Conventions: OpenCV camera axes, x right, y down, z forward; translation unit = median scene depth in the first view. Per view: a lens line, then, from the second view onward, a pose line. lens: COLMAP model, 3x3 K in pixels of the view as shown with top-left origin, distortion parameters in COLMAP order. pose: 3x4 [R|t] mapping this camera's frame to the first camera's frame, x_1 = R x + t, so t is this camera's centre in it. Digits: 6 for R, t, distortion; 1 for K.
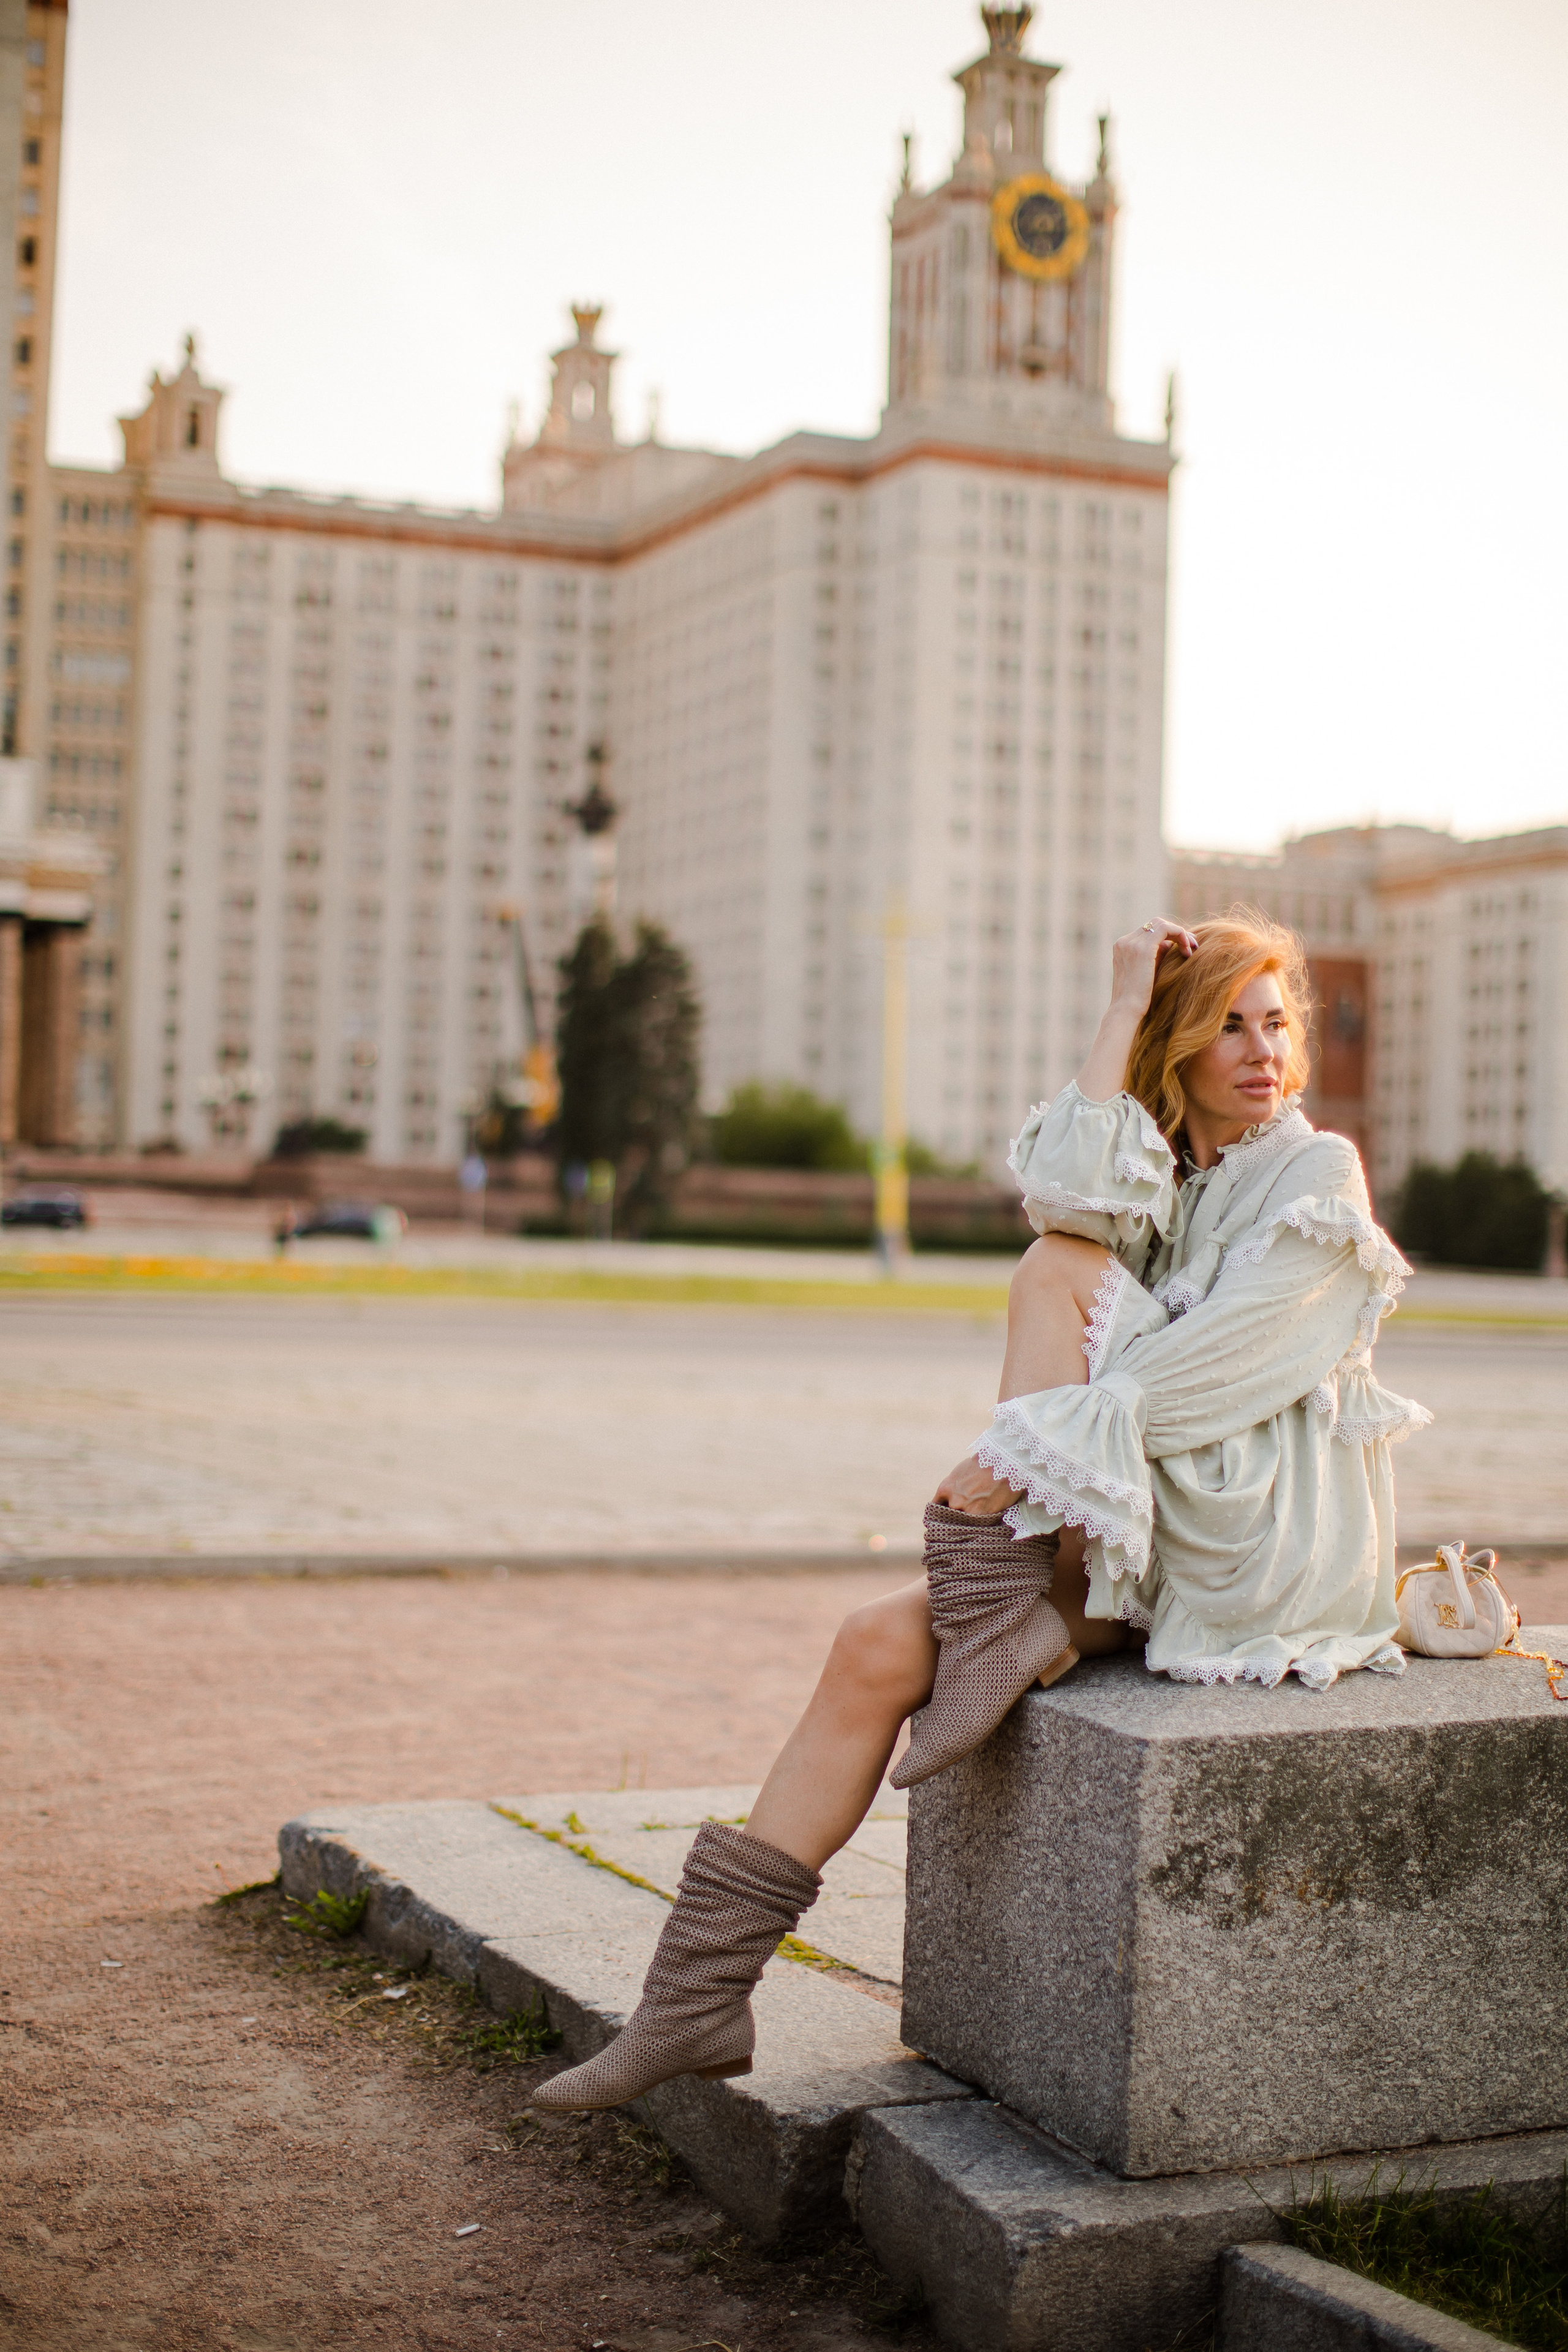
lens RADIAL K [[3550.2, 0, 768.1], [0, 3550.2, 1162.5], [0, 0, 1]] dist [-0.089106, 0.000000]
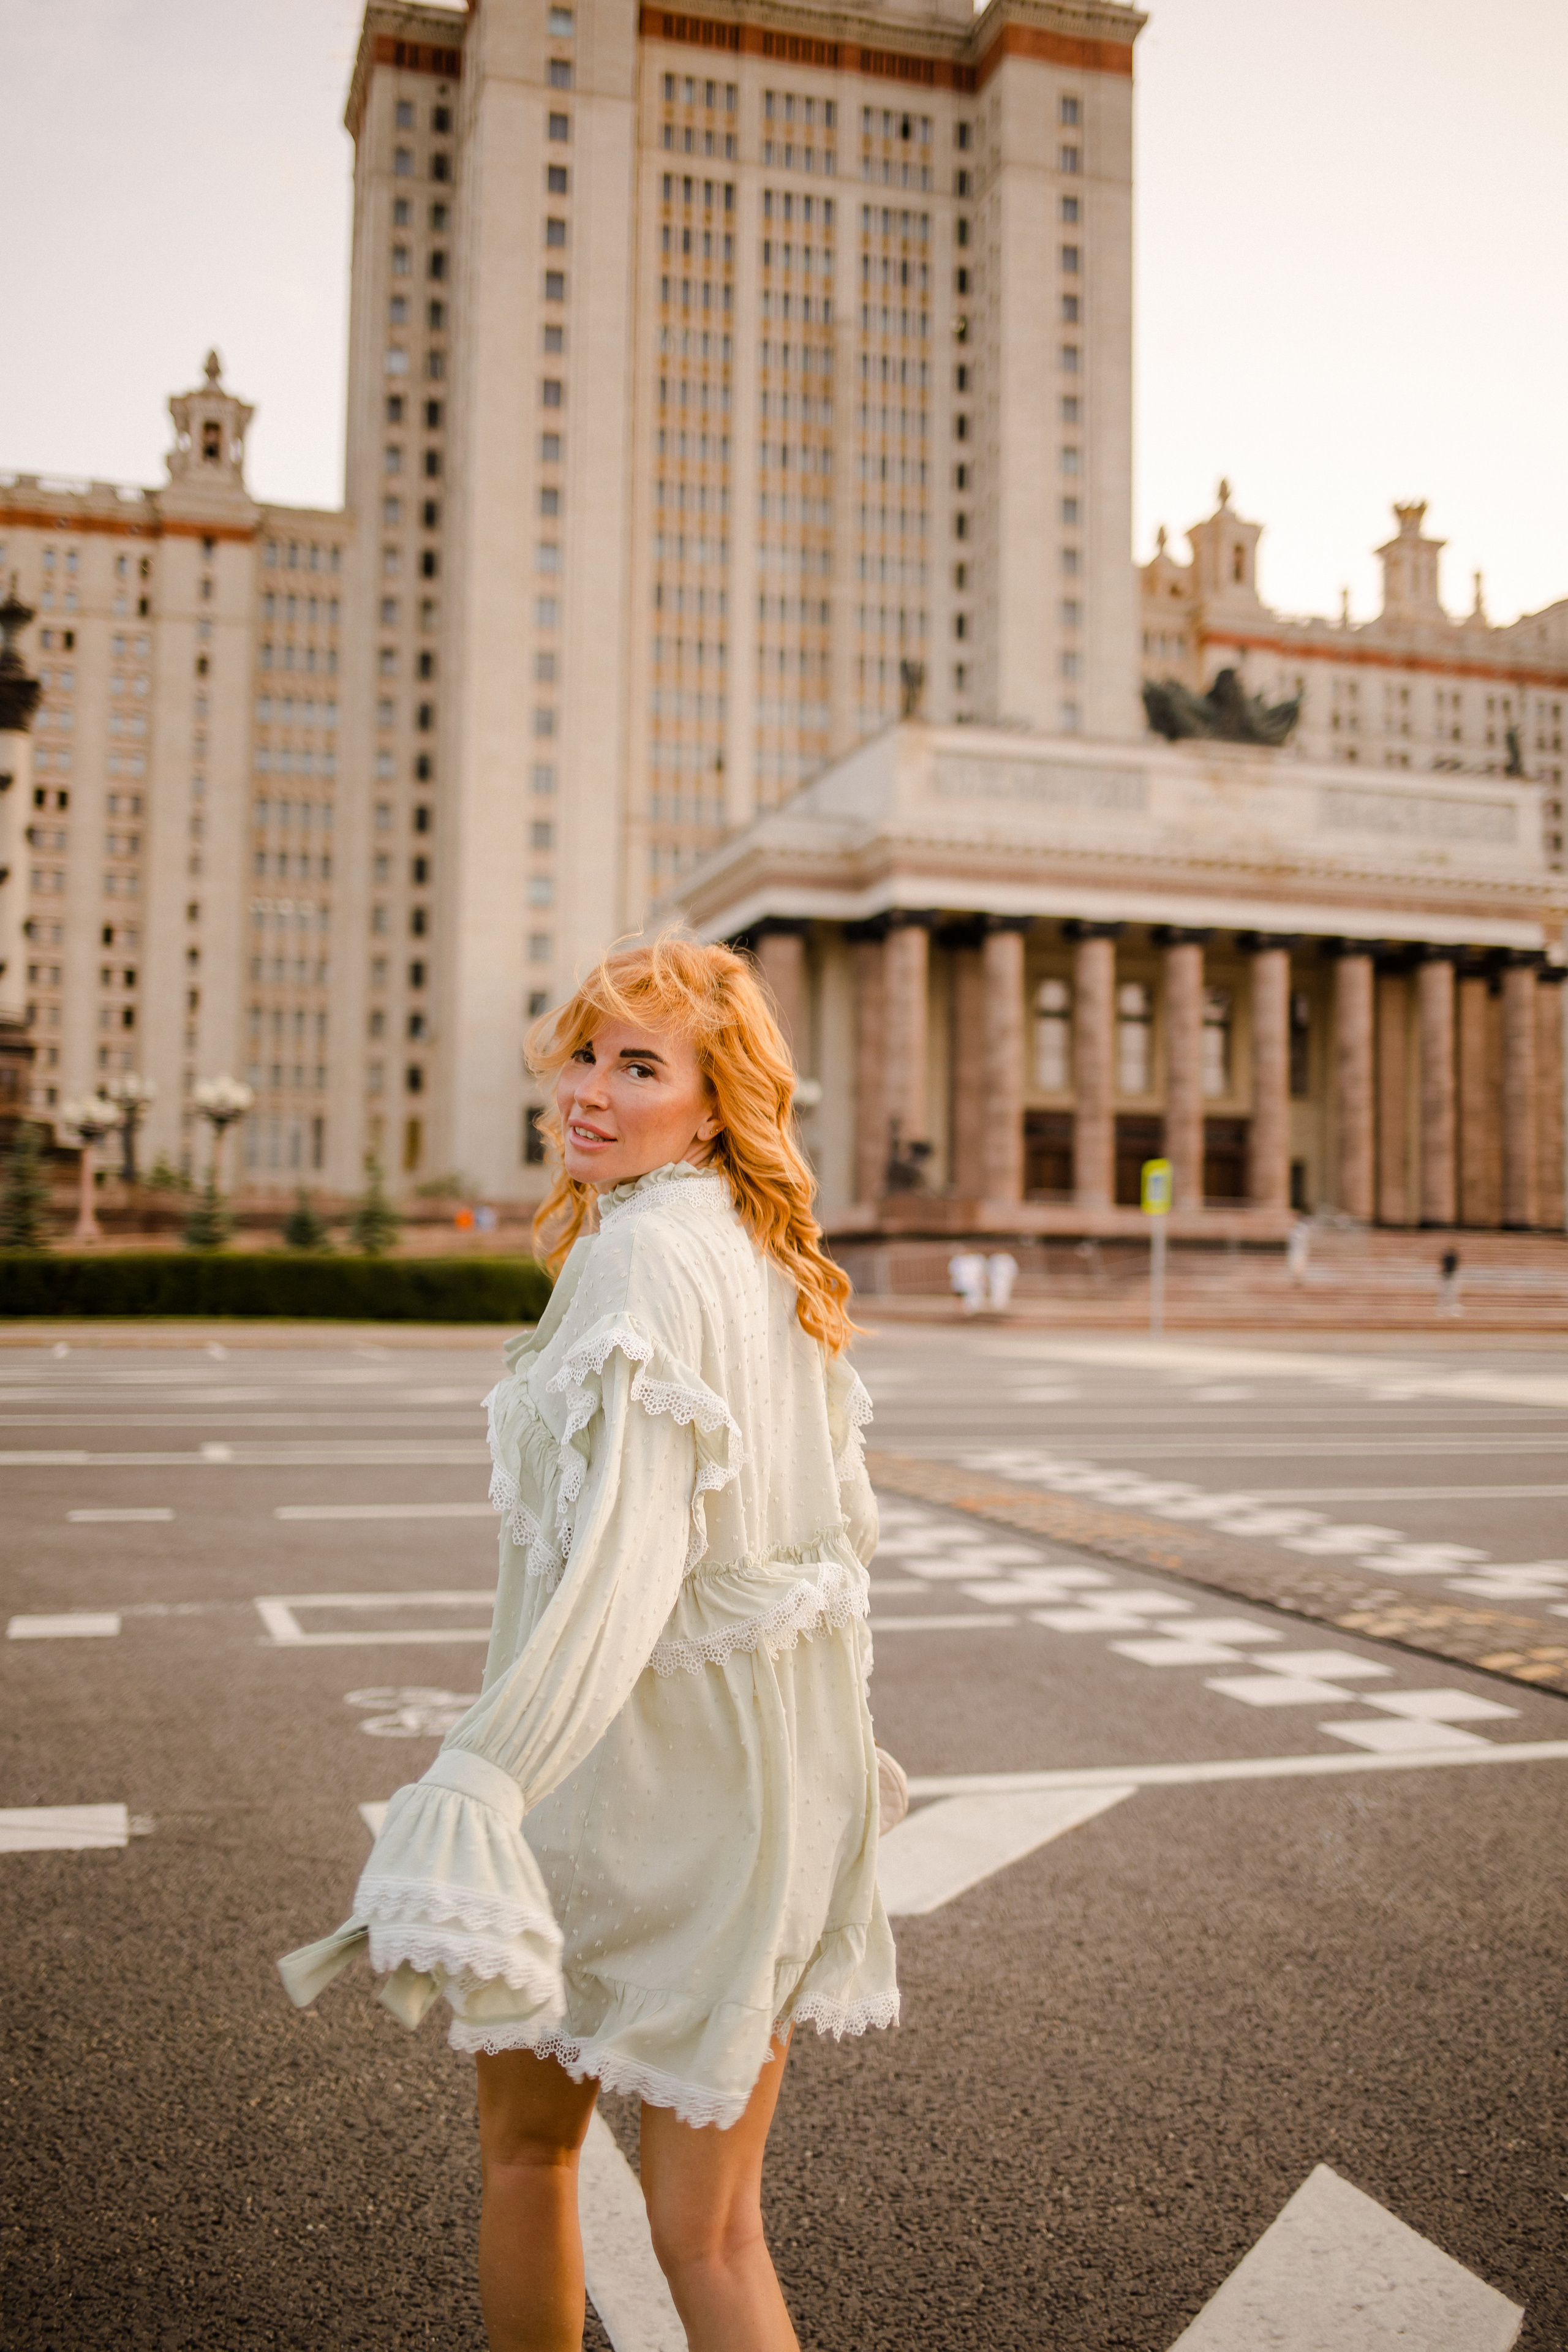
lens RADIAL K [[2275.4, 0, 773.8], [0, 2275.4, 1165.8], [0, 0, 1]] dist [-0.050878, 0.000000]
pose [[0.994594, -0.023635, -0.101119, -0.237371], [0.020535, 0.999290, -0.031589, -0.003877], [0.101793, 0.029342, 0.994373, 0.295191]]
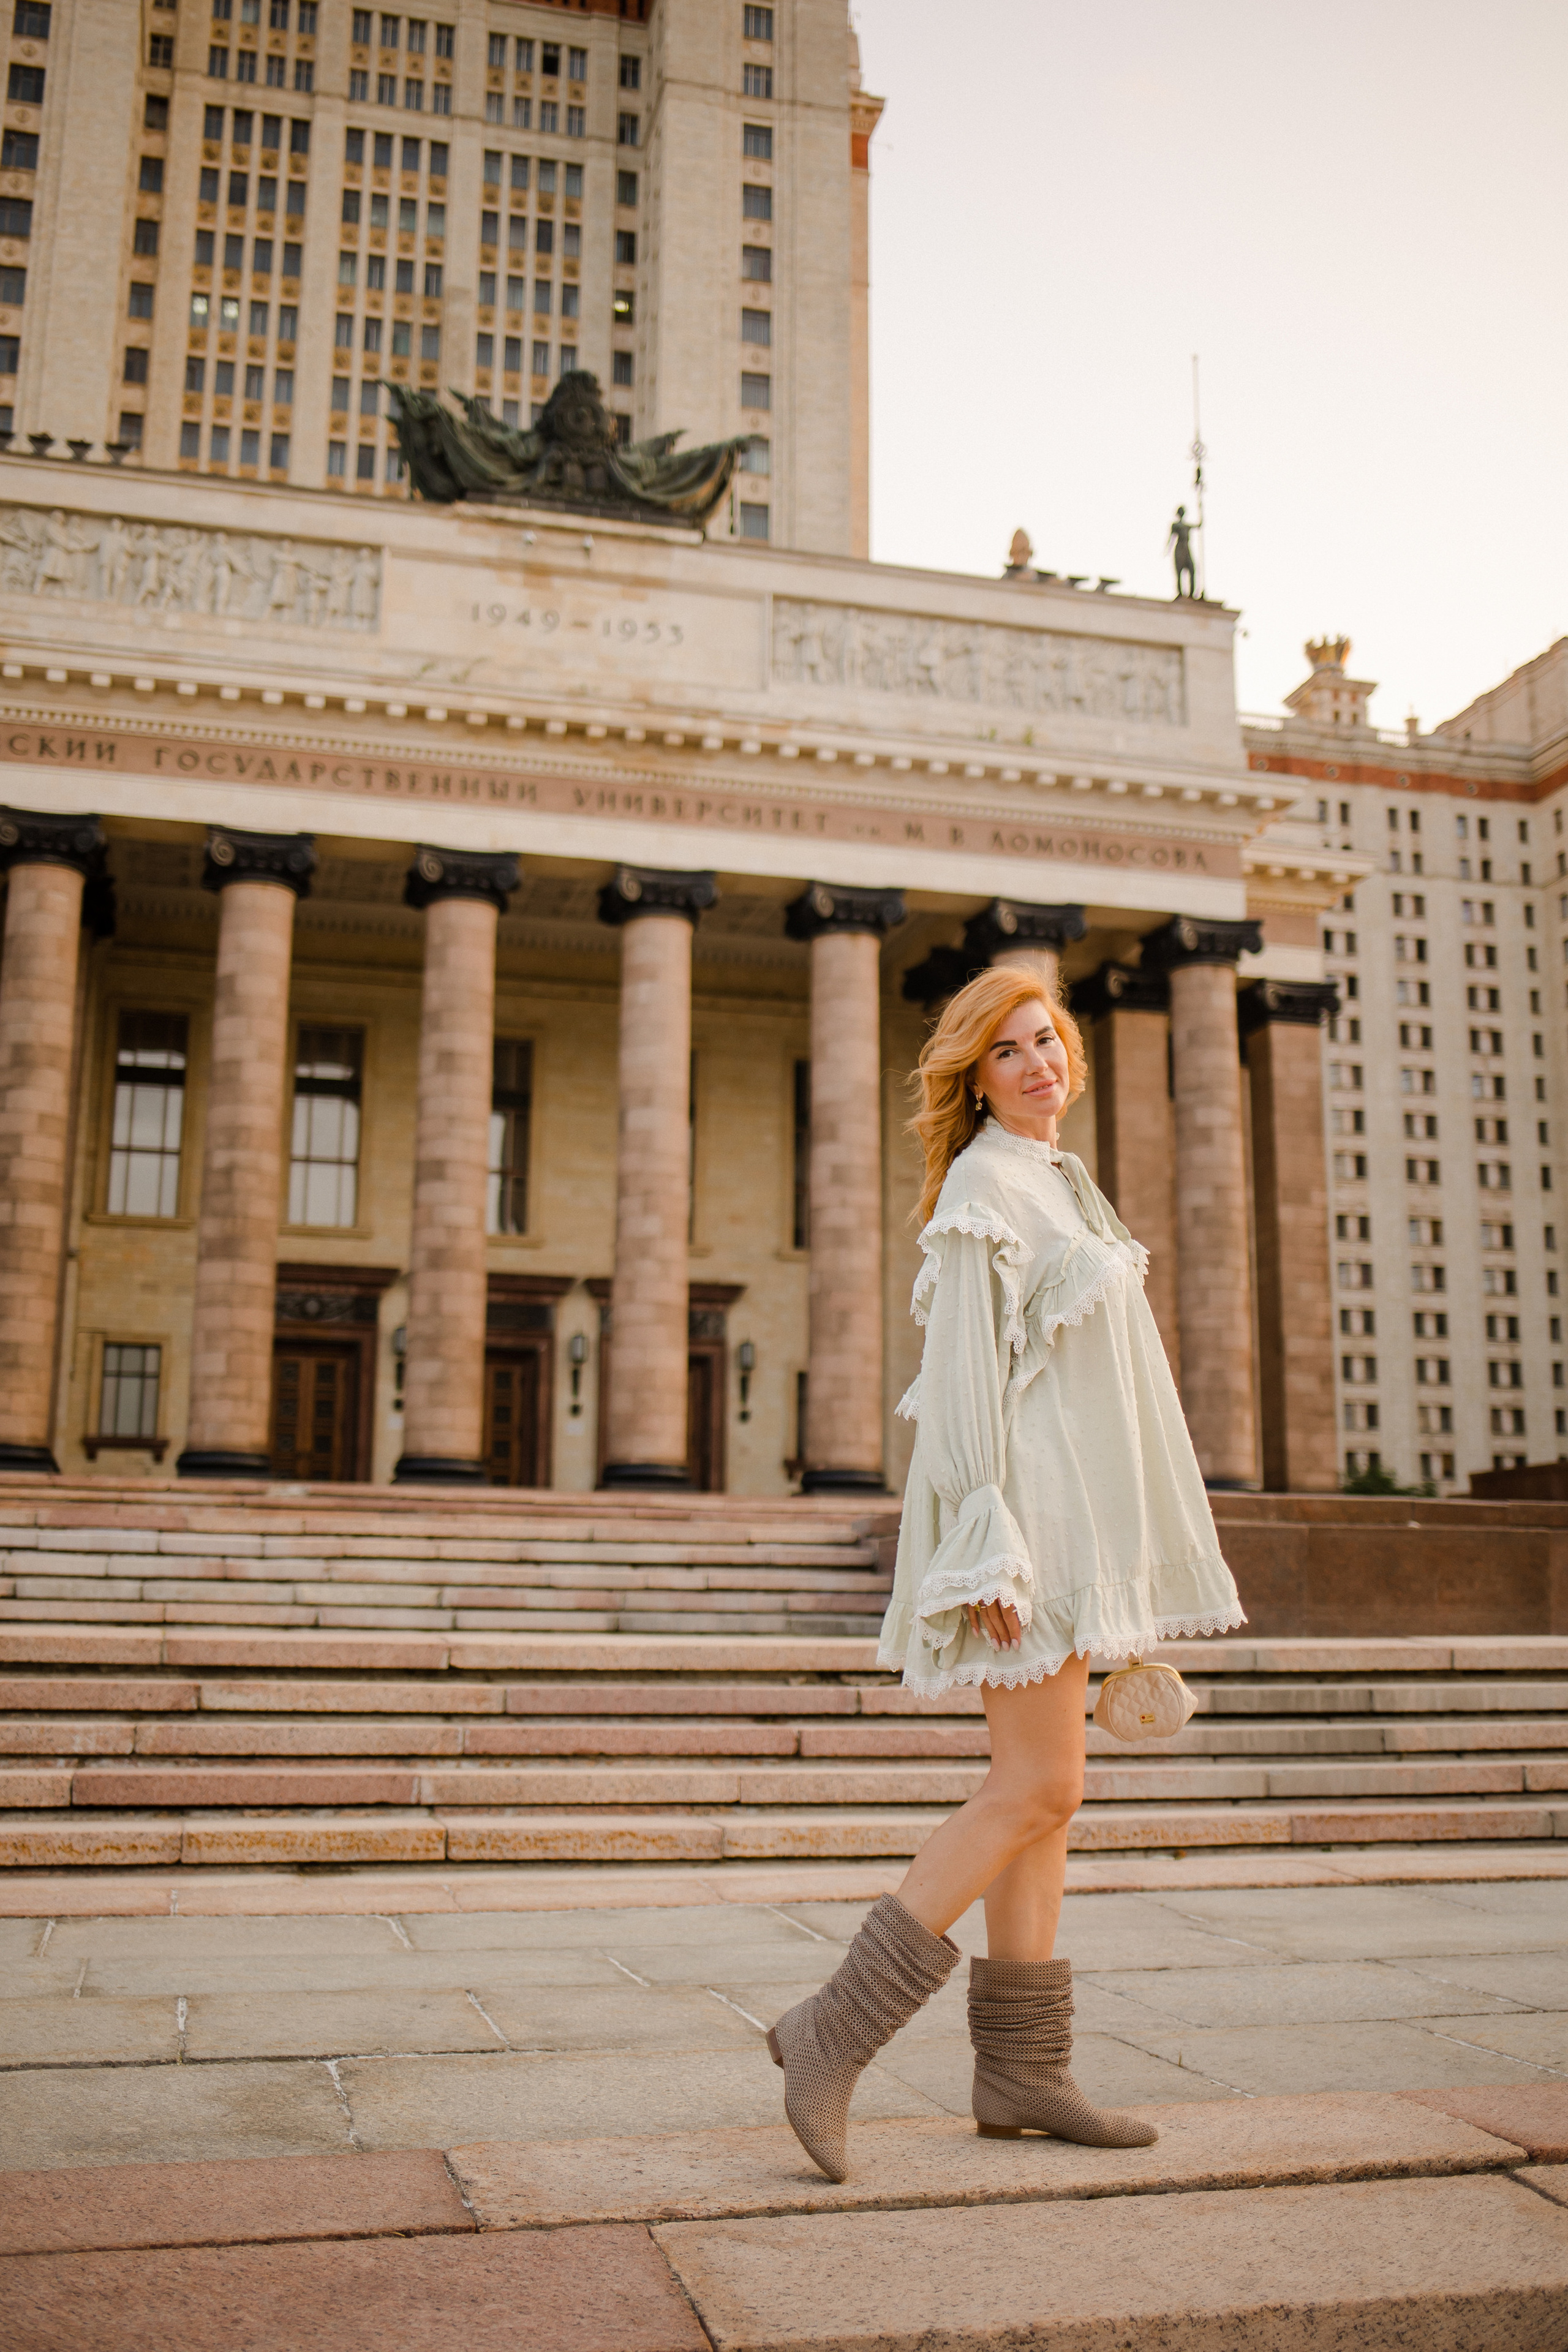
lens RADIAL K [[2275.4, 0, 685.5], [0, 2275.4, 1149.0], [0, 0, 1]] dist [-0.050878, 0.000000]
pose [[0.985130, -0.048055, -0.164956, -0.161274], [0.016959, 0.982598, -0.184971, 0.002963], [0.170974, 0.179422, 0.968801, 0.501429]]
